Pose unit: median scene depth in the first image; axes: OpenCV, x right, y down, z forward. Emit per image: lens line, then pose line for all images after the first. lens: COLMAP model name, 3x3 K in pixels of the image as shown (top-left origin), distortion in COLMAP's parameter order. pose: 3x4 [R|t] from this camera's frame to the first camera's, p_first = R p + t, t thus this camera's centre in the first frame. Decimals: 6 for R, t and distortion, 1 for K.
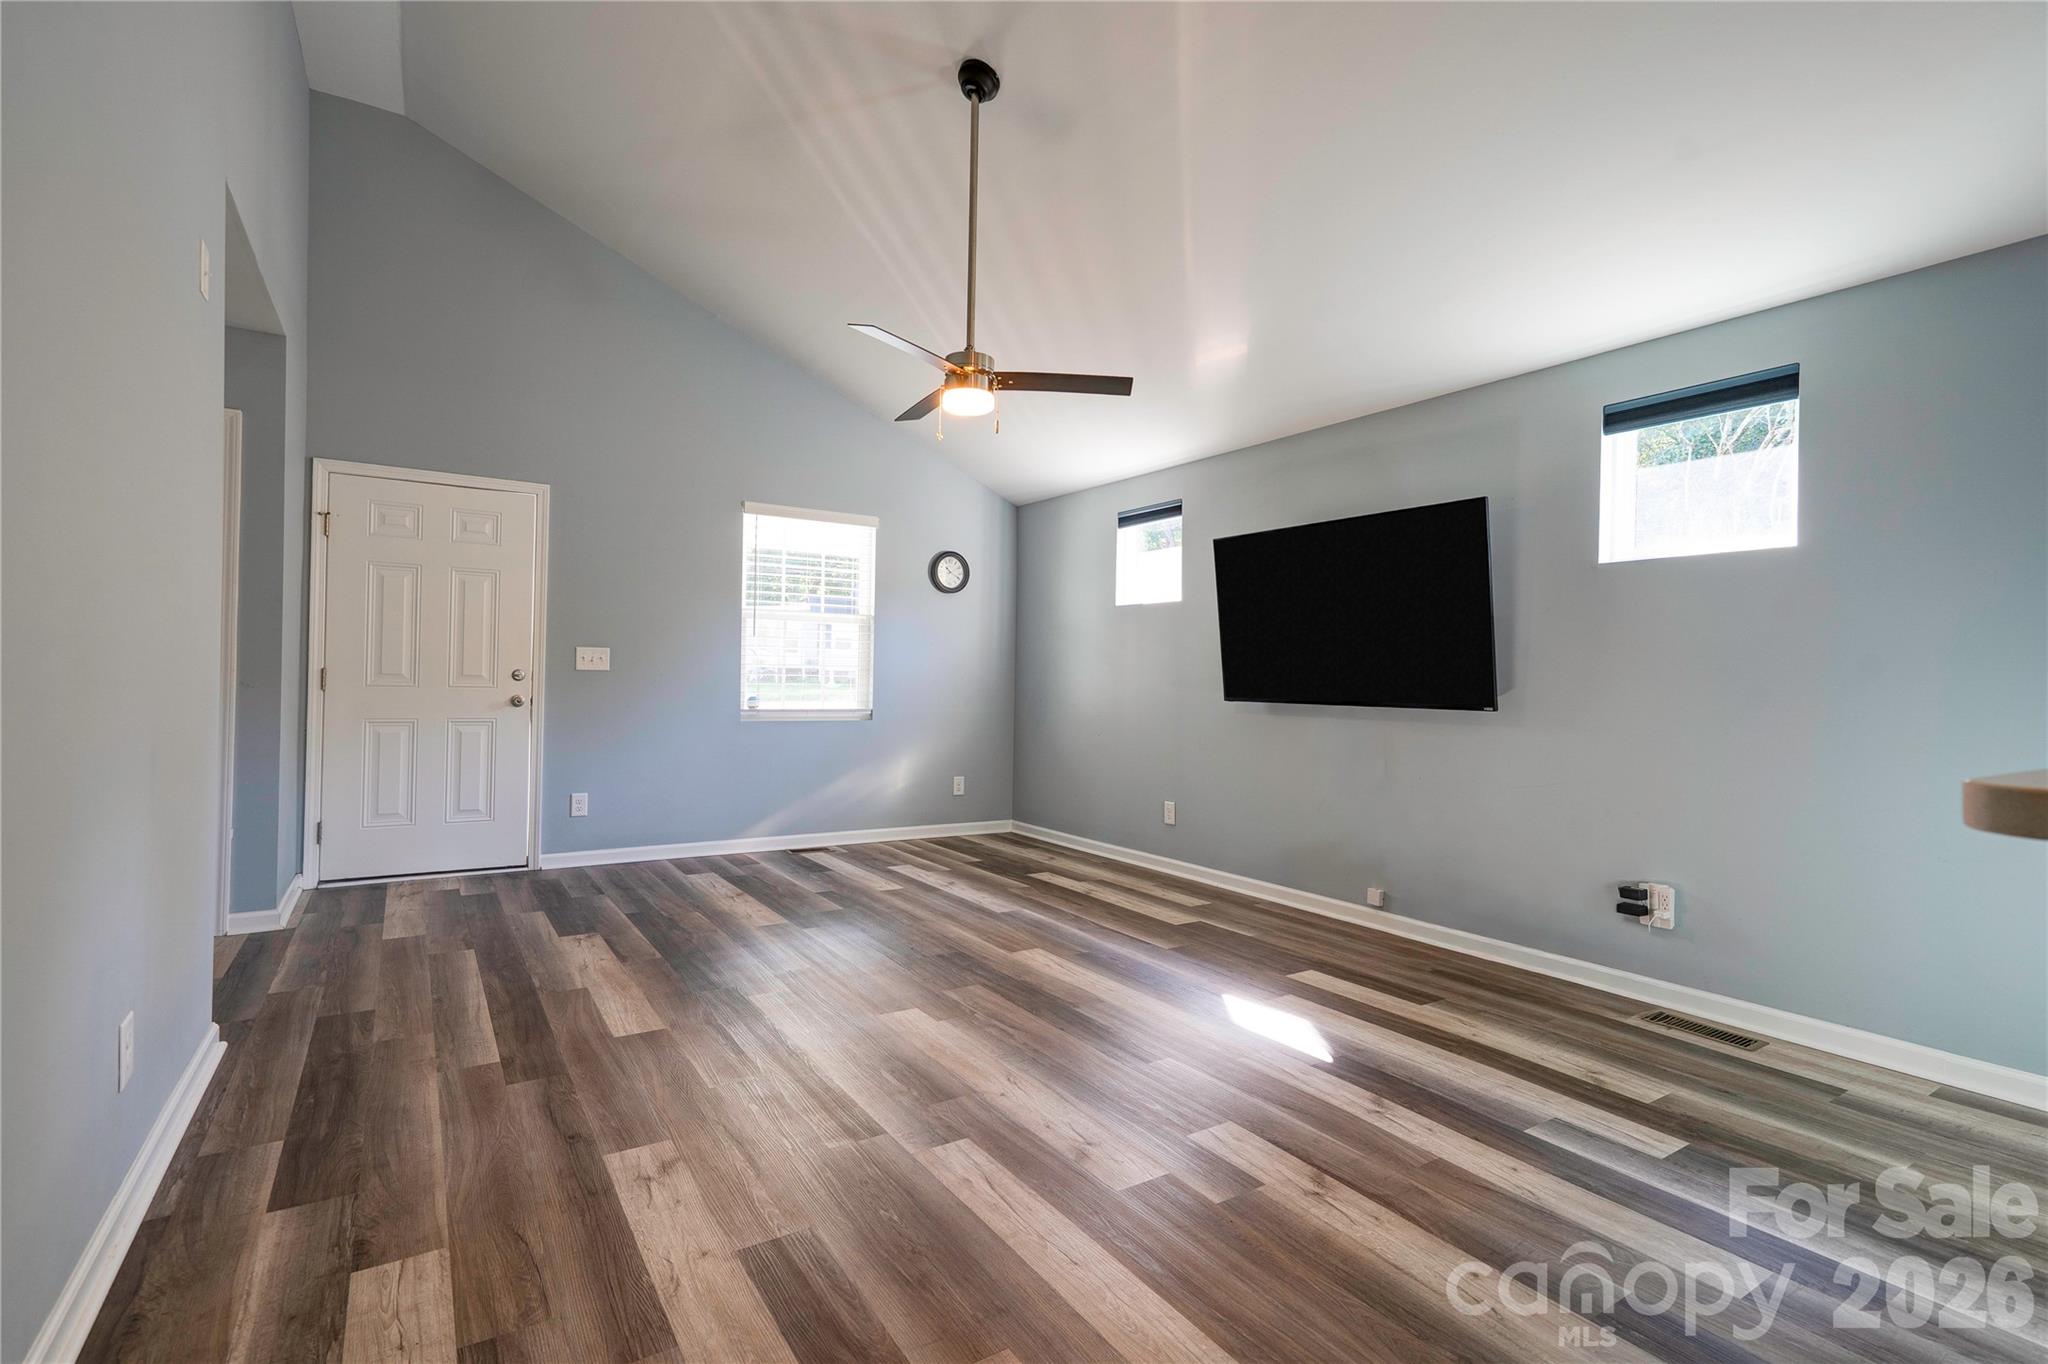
lens RADIAL K [[951.7, 0, 994.4], [0, 951.7, 677.4], [0, 0, 1]] dist [-0.012404, 0.016985]
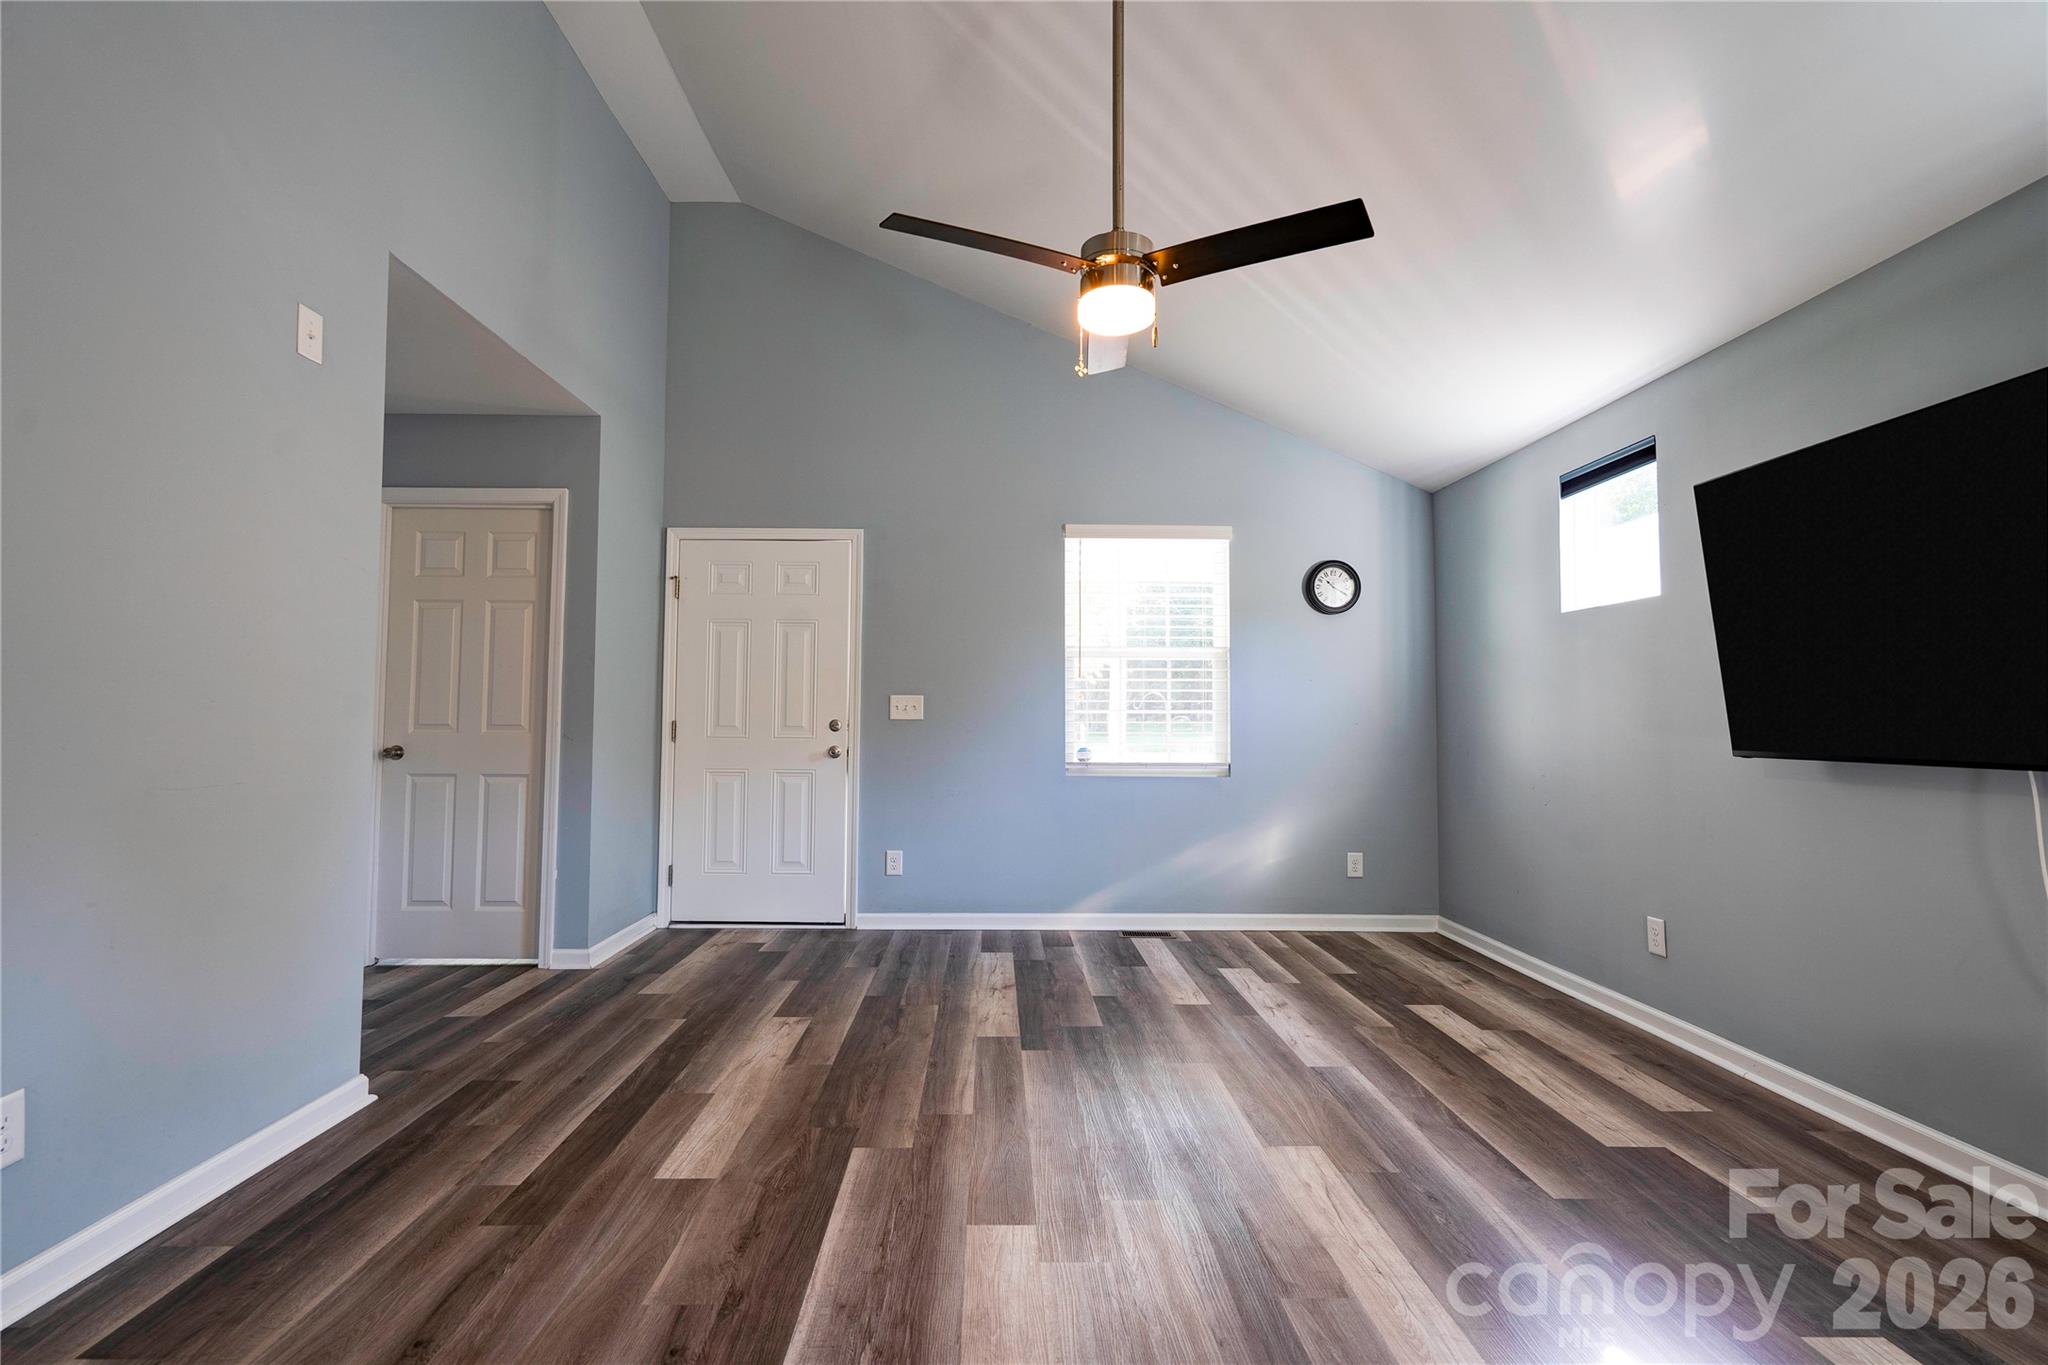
lens RADIAL K [[945.0, 0, 1016.5], [0, 945.0, 677.7], [0, 0, 1]] dist [-0.014231, 0.020196]
pose [[0.854719, -0.037441, -0.517739, 0.164795], [0.010357, 0.998427, -0.055105, 0.003963], [0.518987, 0.041736, 0.853762, 0.269922]]
